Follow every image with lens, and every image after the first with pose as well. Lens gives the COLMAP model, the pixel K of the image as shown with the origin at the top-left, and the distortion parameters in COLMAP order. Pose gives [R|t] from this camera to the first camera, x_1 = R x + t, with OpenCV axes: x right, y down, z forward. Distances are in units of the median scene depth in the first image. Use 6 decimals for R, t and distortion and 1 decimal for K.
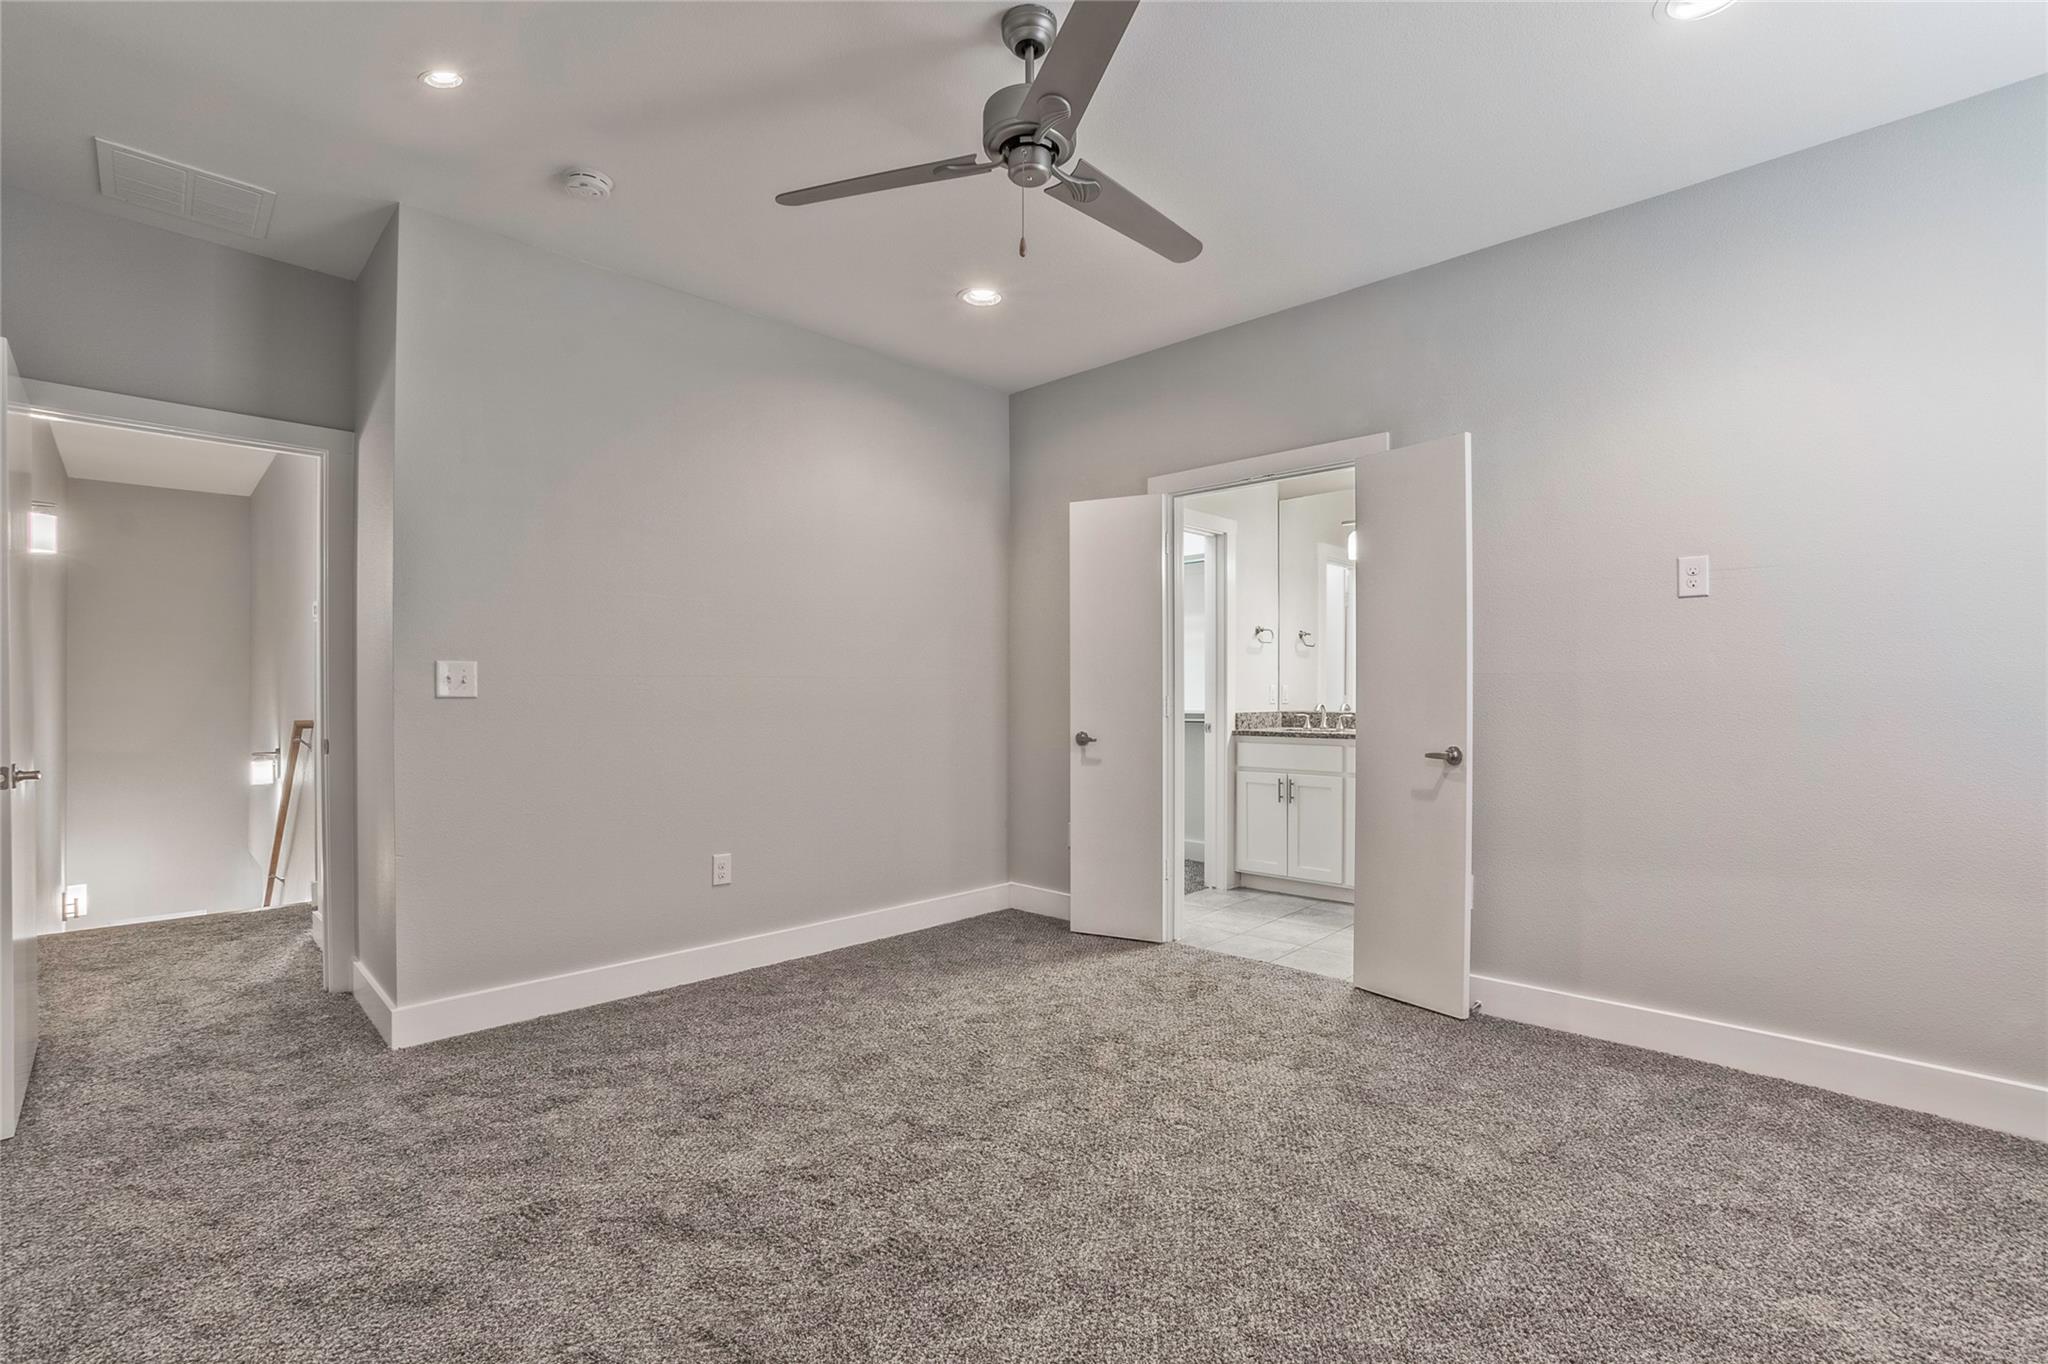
lens RADIAL K [[923.1, 0, 1018.8], [0, 923.1, 685.7], [0, 0, 1]] dist [-0.072113, 0.027854]
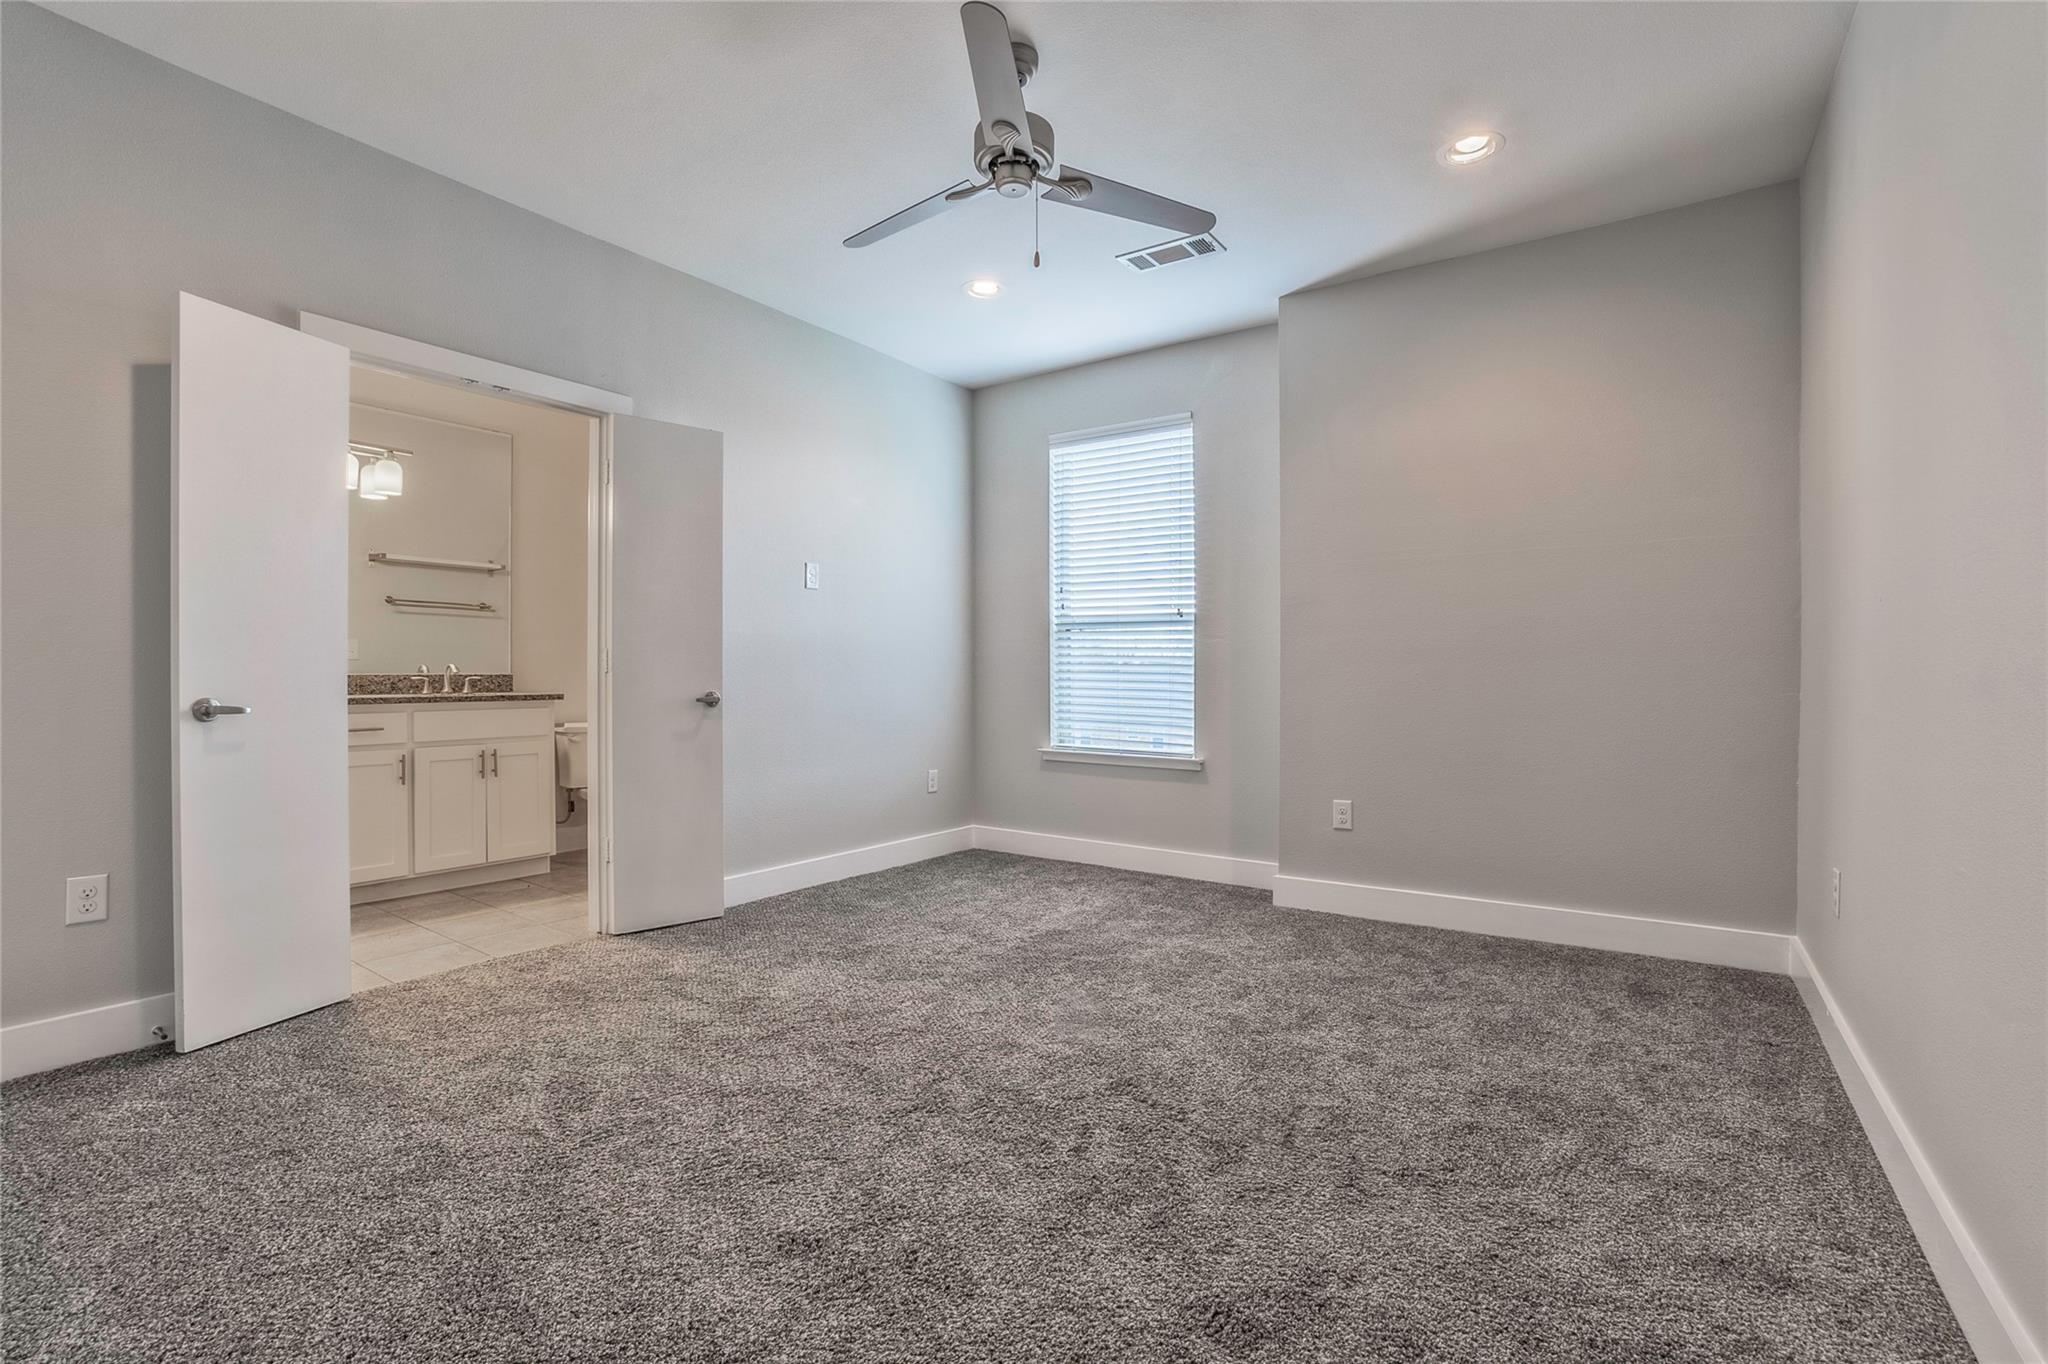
lens RADIAL K [[923.1, 0, 1018.8], [0, 923.1, 685.7], [0, 0, 1]] dist [-0.072113, 0.027854]
pose [[-0.183472, -0.008606, 0.982987, -0.618259], [-0.007997, 0.999942, 0.007262, 0.037012], [-0.982992, -0.006528, -0.183530, 0.654064]]
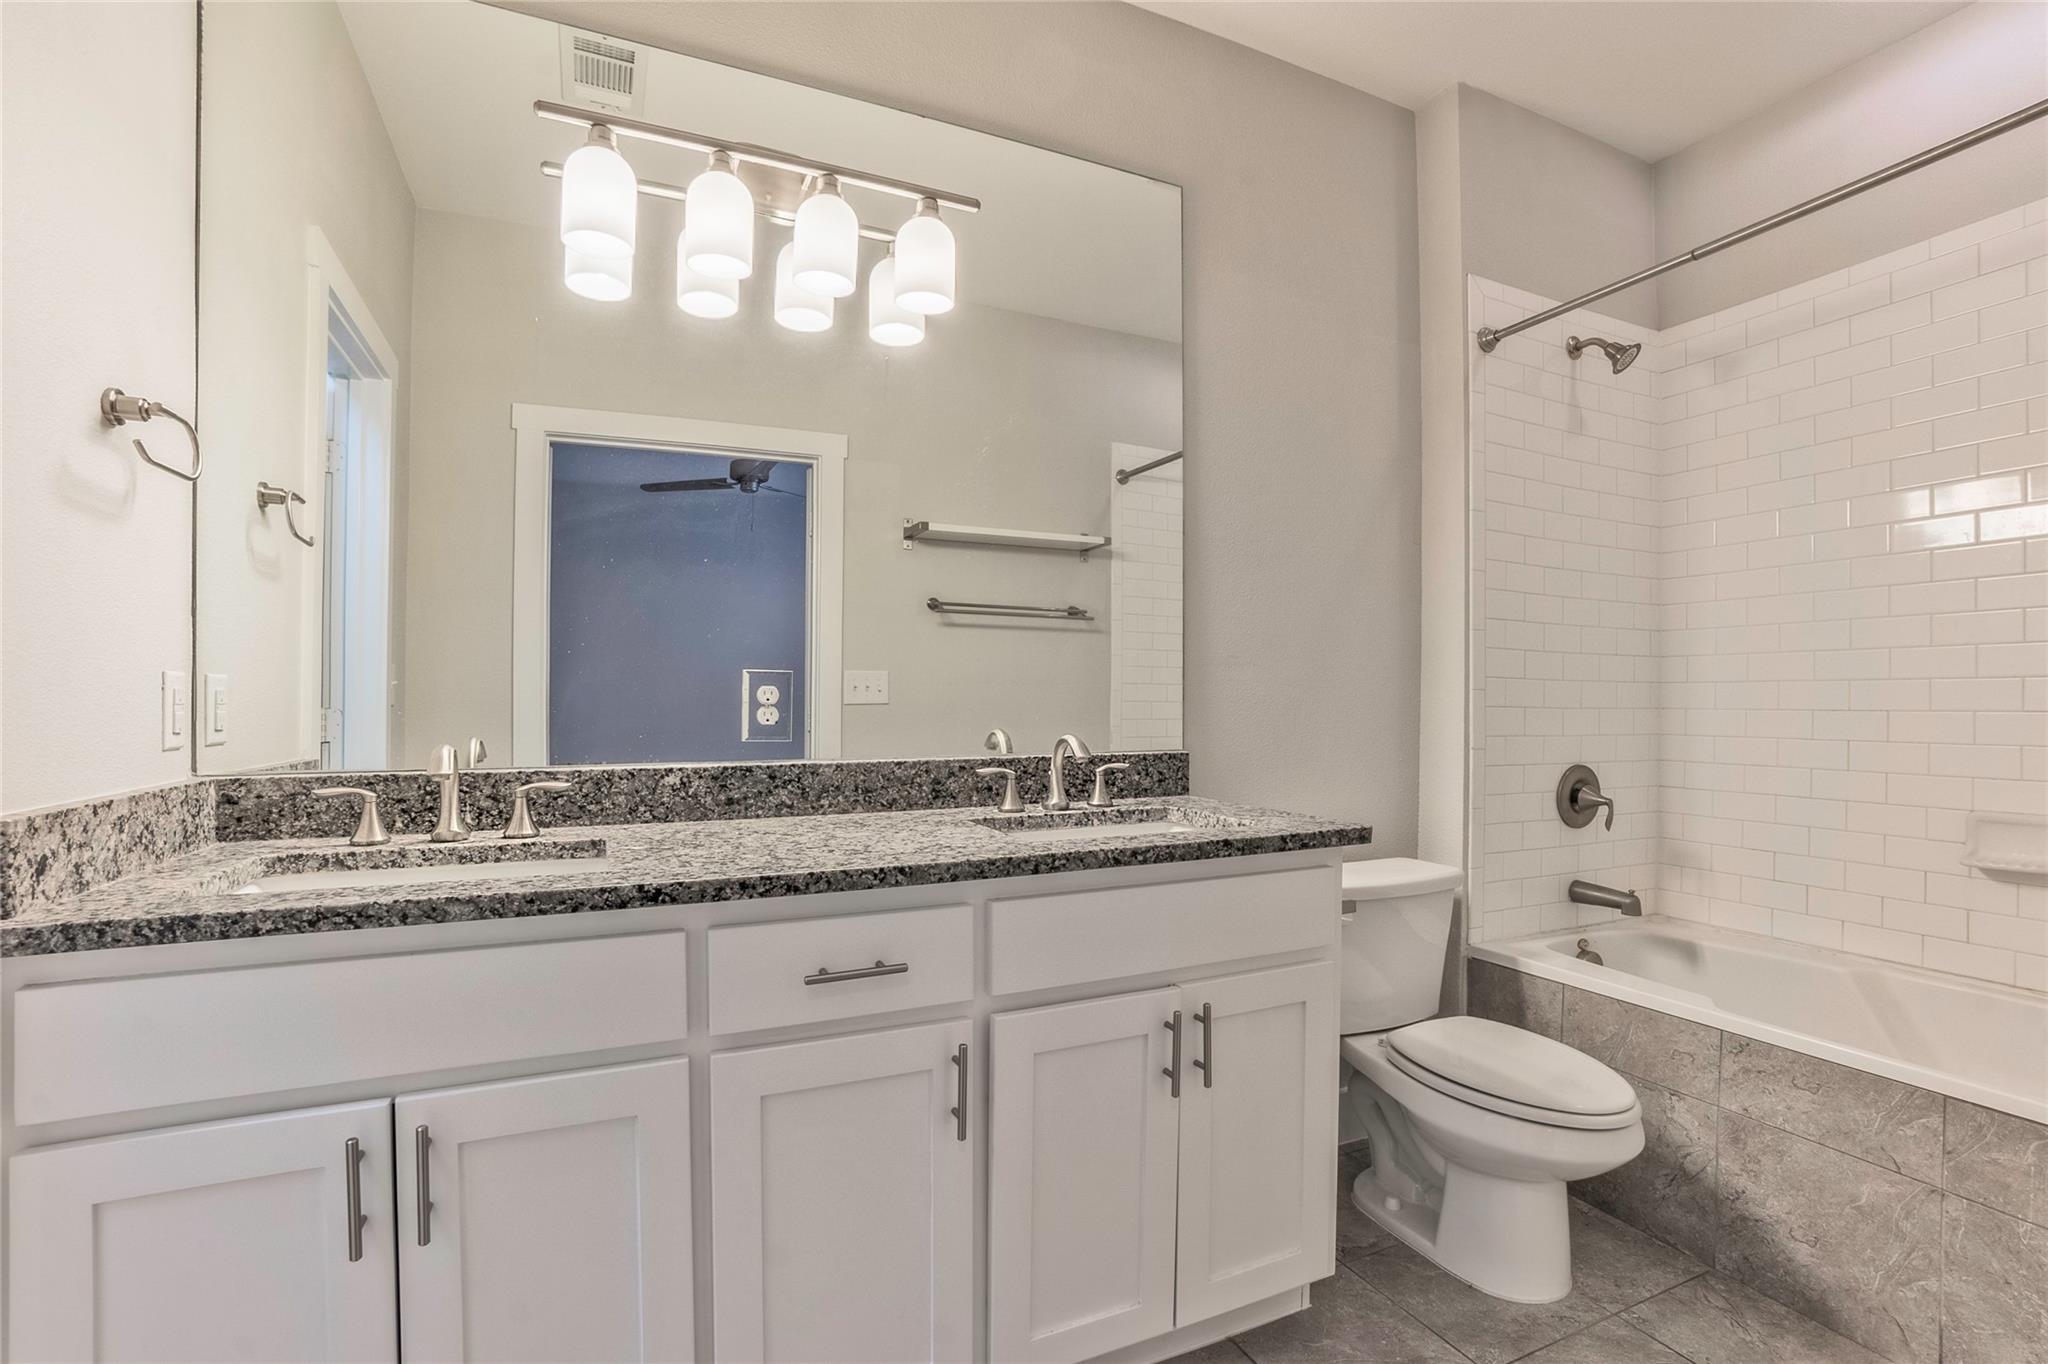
lens RADIAL K [[923.1, 0, 1018.8], [0, 923.1, 685.7], [0, 0, 1]] dist [-0.072113, 0.027854]
pose [[0.335108, 0.018093, 0.942006, 0.192896], [-0.003444, 0.999832, -0.017979, 0.009592], [-0.942173, 0.002781, 0.335114, 1.018180]]
